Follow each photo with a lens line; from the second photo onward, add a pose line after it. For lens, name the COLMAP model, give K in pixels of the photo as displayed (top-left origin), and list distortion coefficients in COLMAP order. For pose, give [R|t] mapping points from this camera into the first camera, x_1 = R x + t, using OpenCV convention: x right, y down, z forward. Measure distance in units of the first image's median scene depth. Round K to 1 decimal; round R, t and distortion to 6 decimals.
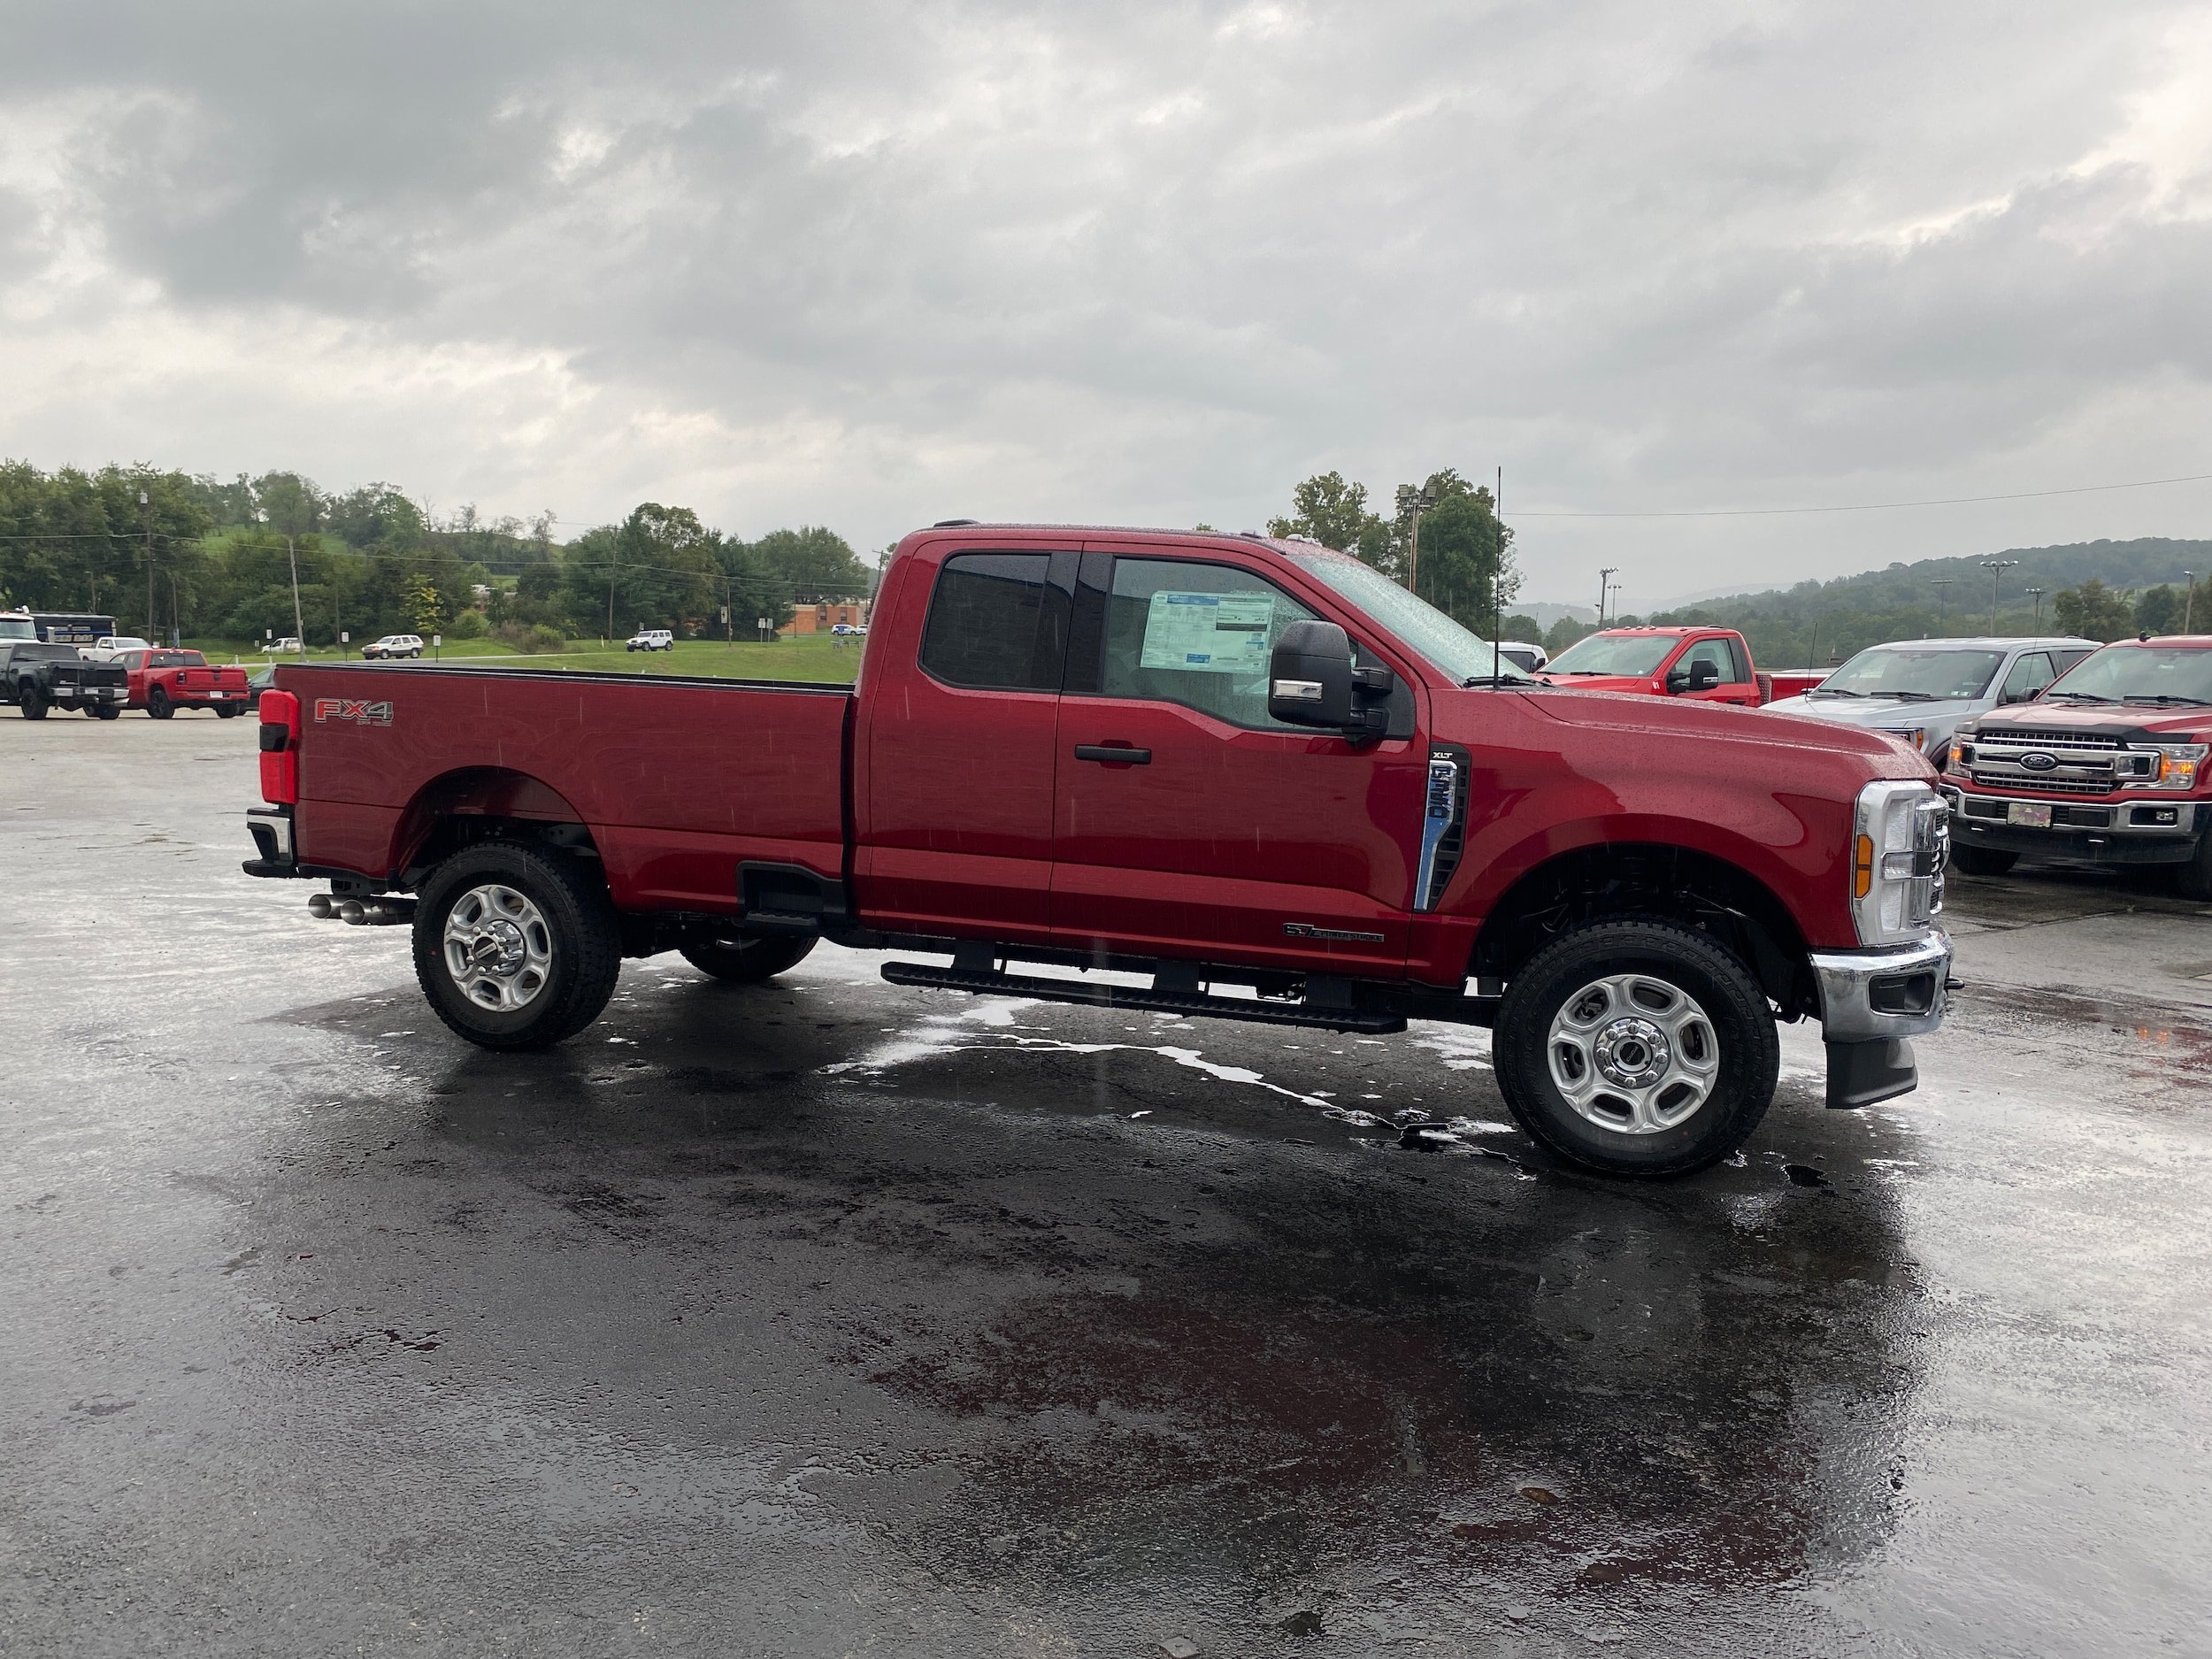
lens RADIAL K [[1702.3, 0, 1068.0], [0, 1702.3, 829.0], [0, 0, 1]] dist [0.018464, -0.020436]
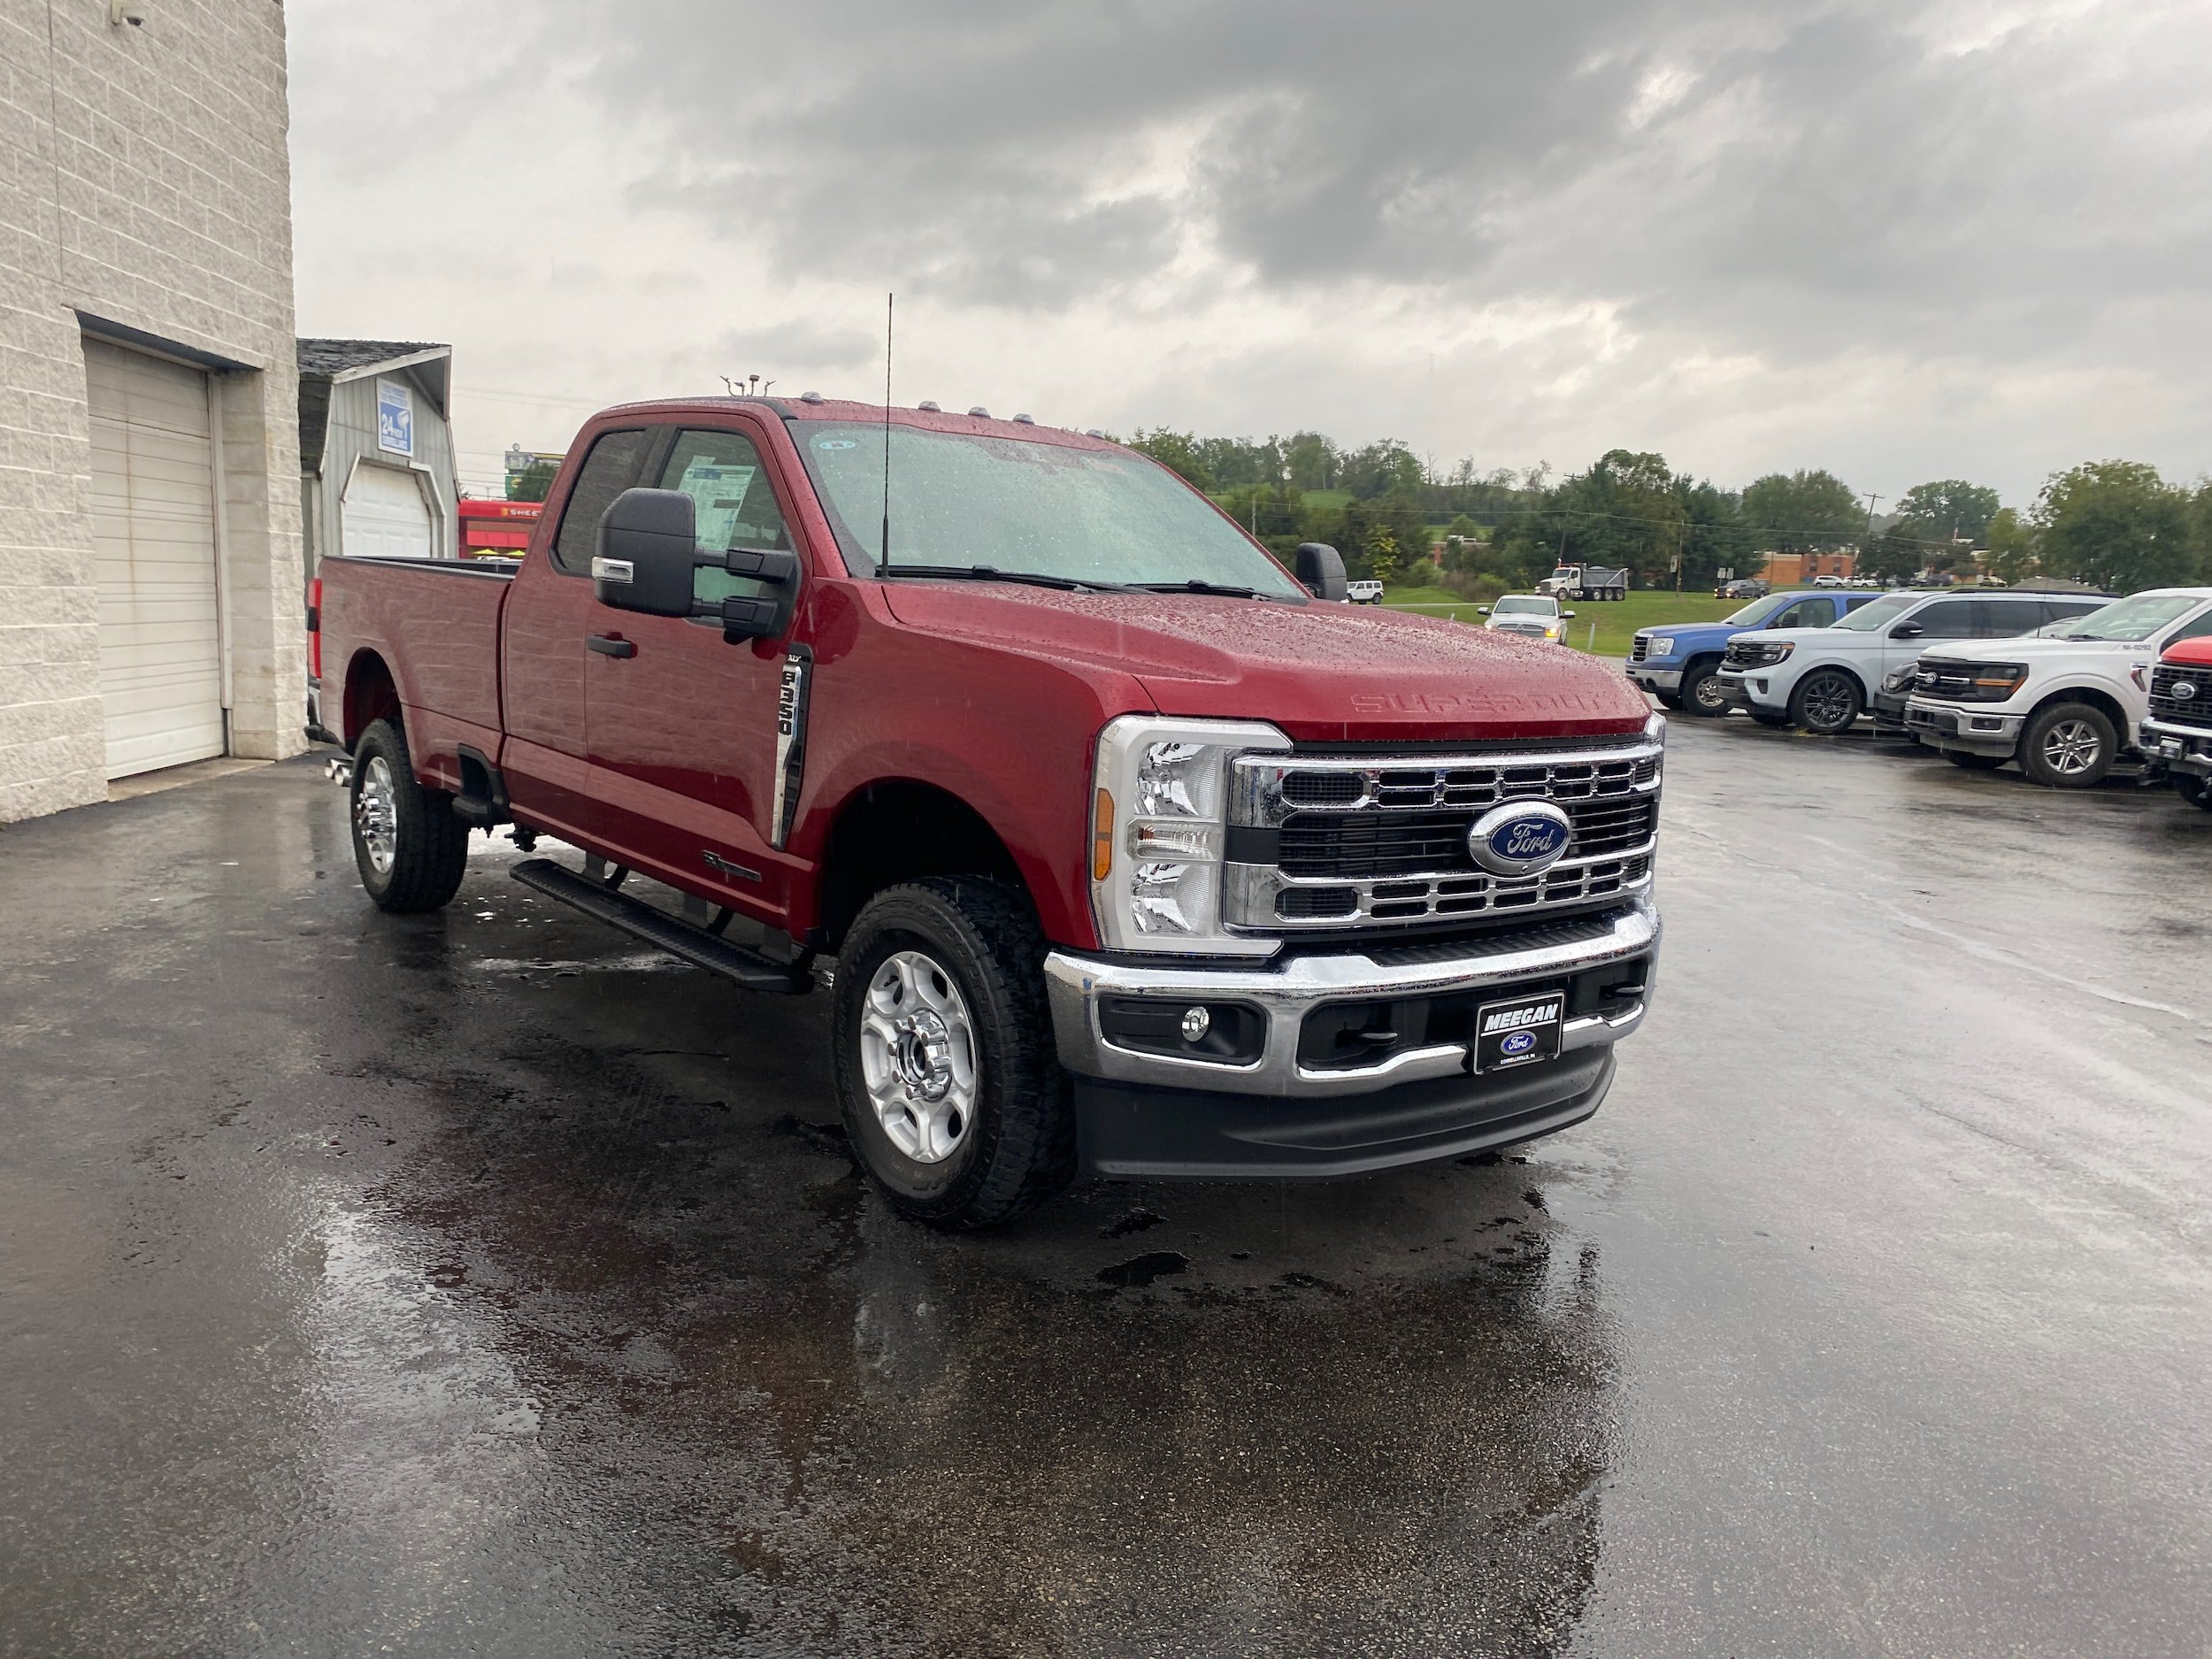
lens RADIAL K [[1702.3, 0, 1085.6], [0, 1702.3, 828.4], [0, 0, 1]] dist [0.018464, -0.020436]
pose [[0.839887, 0.091426, -0.535006, 0.248155], [-0.077216, 0.995812, 0.048953, -0.004046], [0.537241, 0.000196, 0.843429, 0.124035]]
